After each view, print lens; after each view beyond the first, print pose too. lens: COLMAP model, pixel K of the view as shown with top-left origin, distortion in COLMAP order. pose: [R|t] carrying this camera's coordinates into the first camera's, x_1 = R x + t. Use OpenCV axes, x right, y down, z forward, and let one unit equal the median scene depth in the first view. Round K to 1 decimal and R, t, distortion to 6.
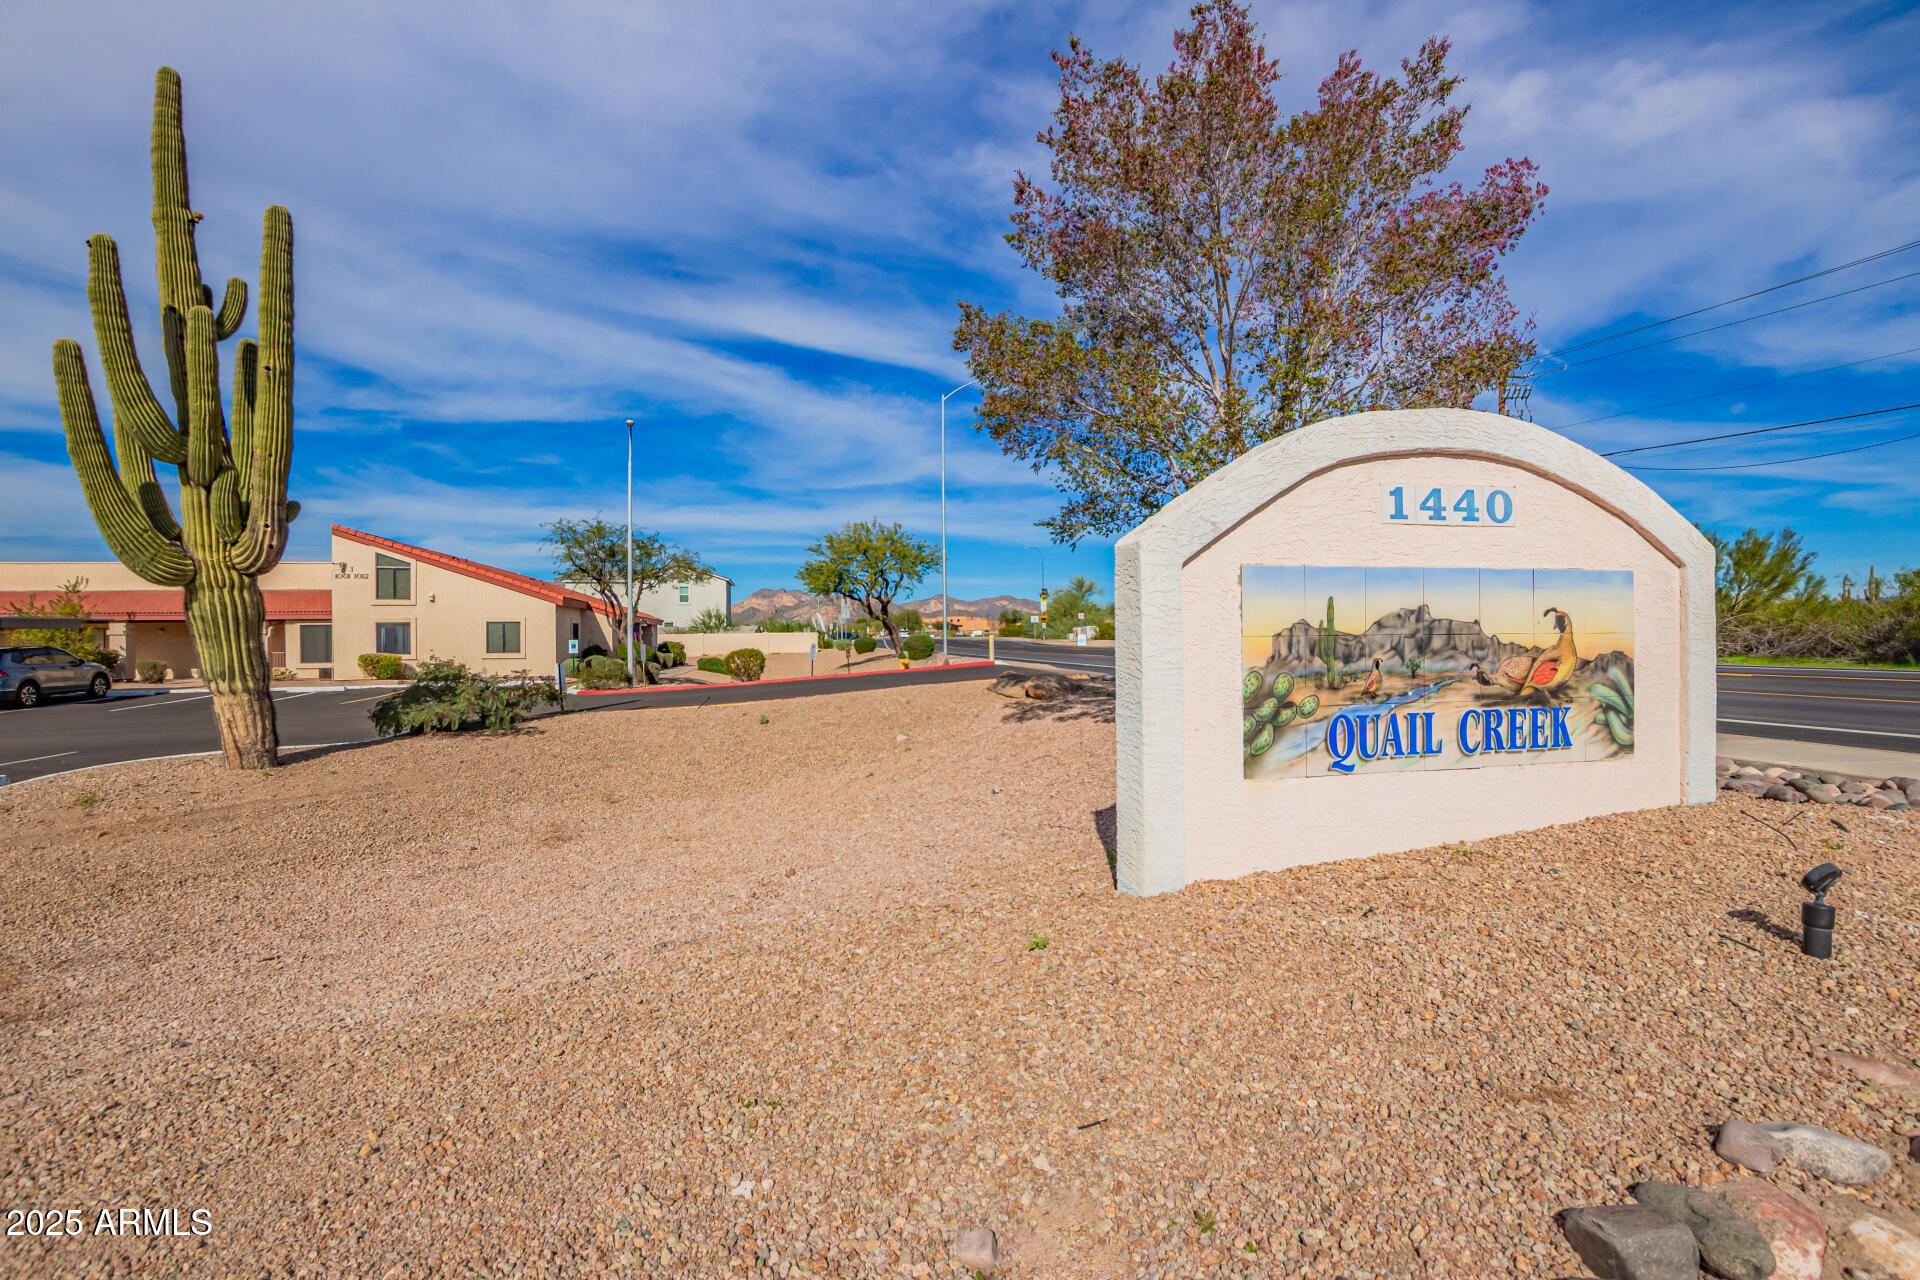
lens RADIAL K [[970.9, 0, 953.3], [0, 970.9, 630.8], [0, 0, 1]] dist [-0.024553, 0.007861]
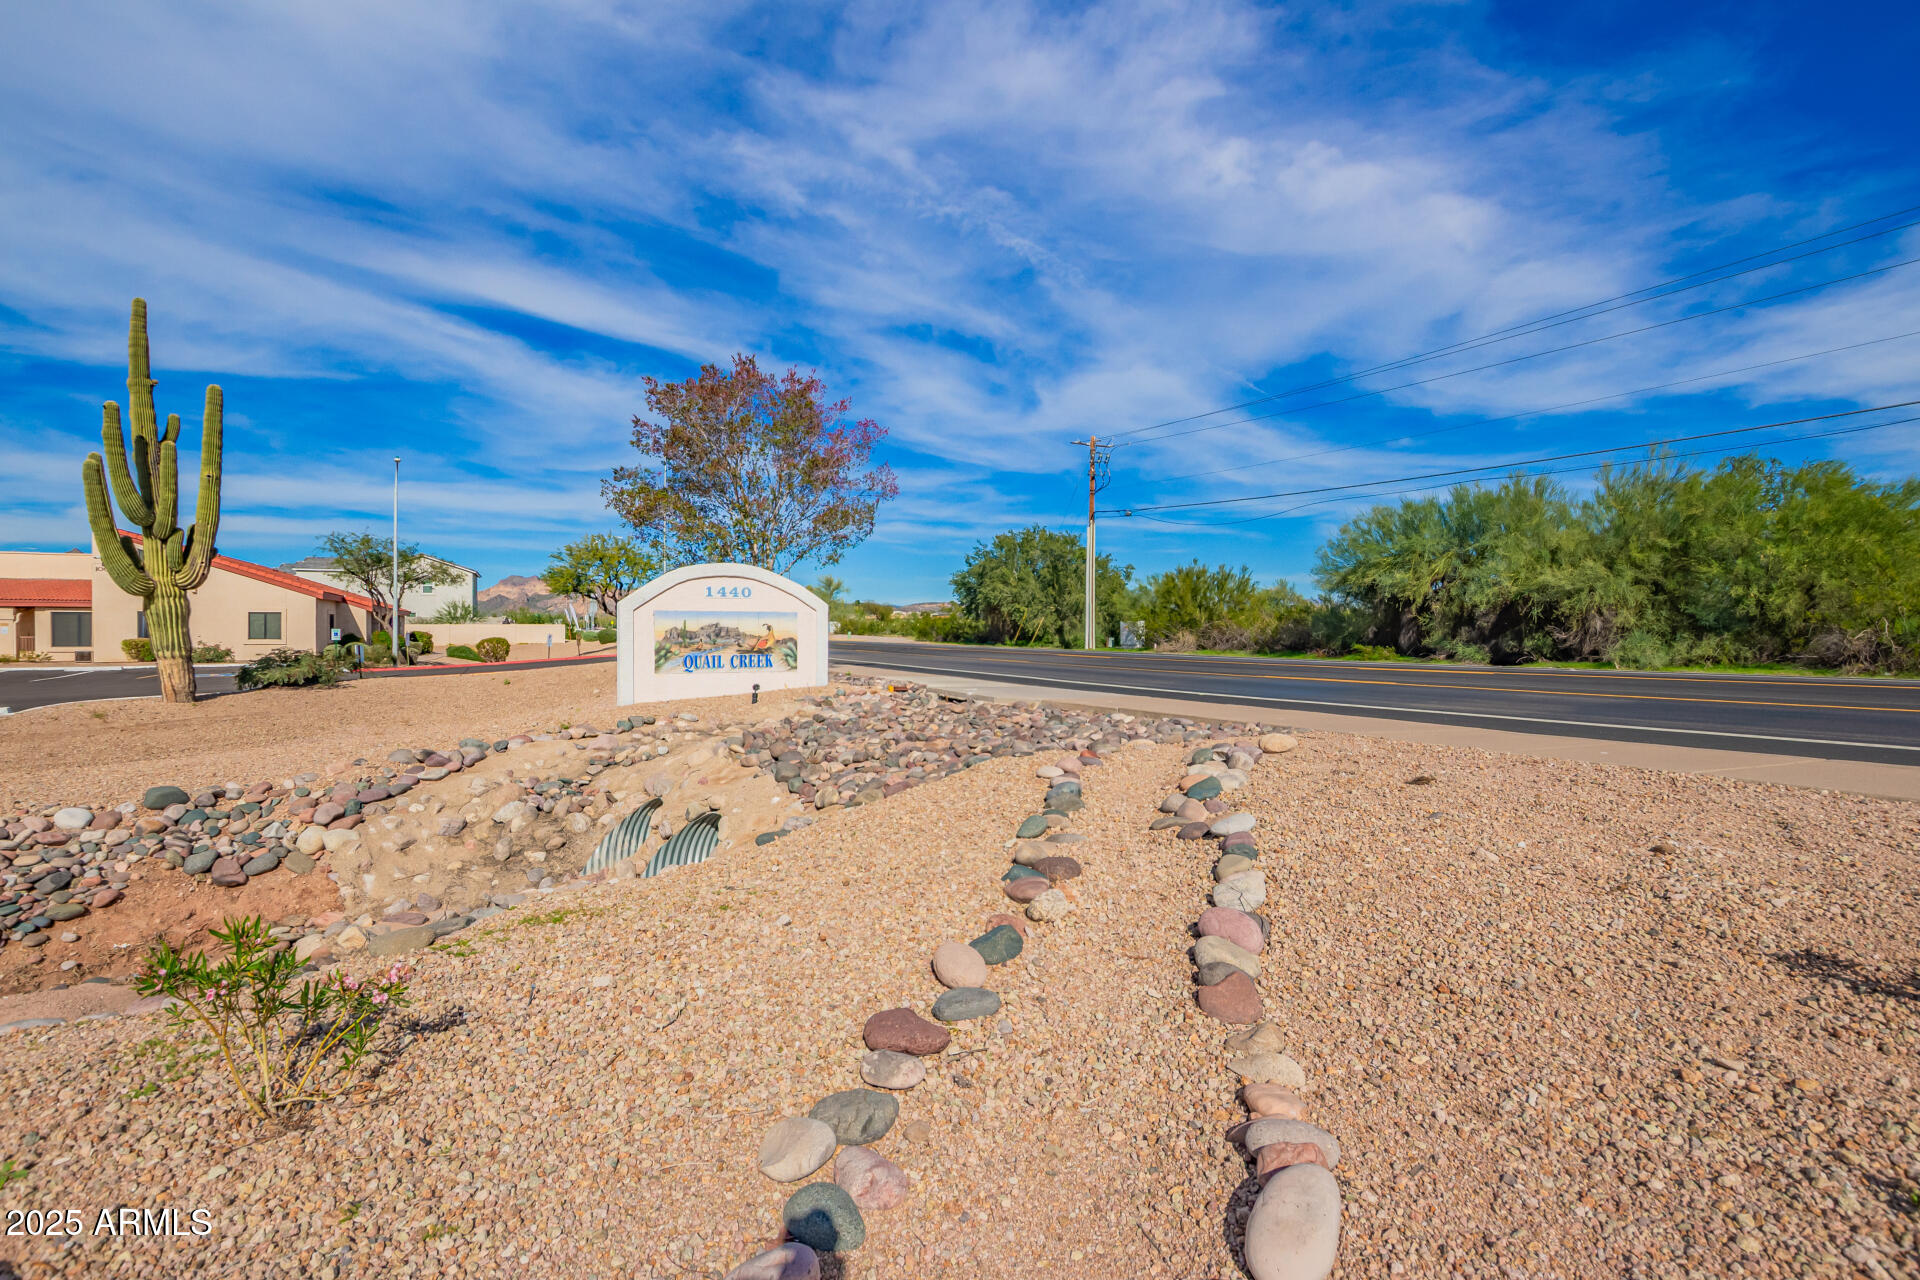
lens RADIAL K [[970.9, 0, 945.5], [0, 970.9, 646.1], [0, 0, 1]] dist [-0.024553, 0.007861]
pose [[0.971239, 0.008592, 0.237950, 0.072703], [-0.013690, 0.999711, 0.019780, -0.003669], [-0.237711, -0.022468, 0.971076, -0.387687]]
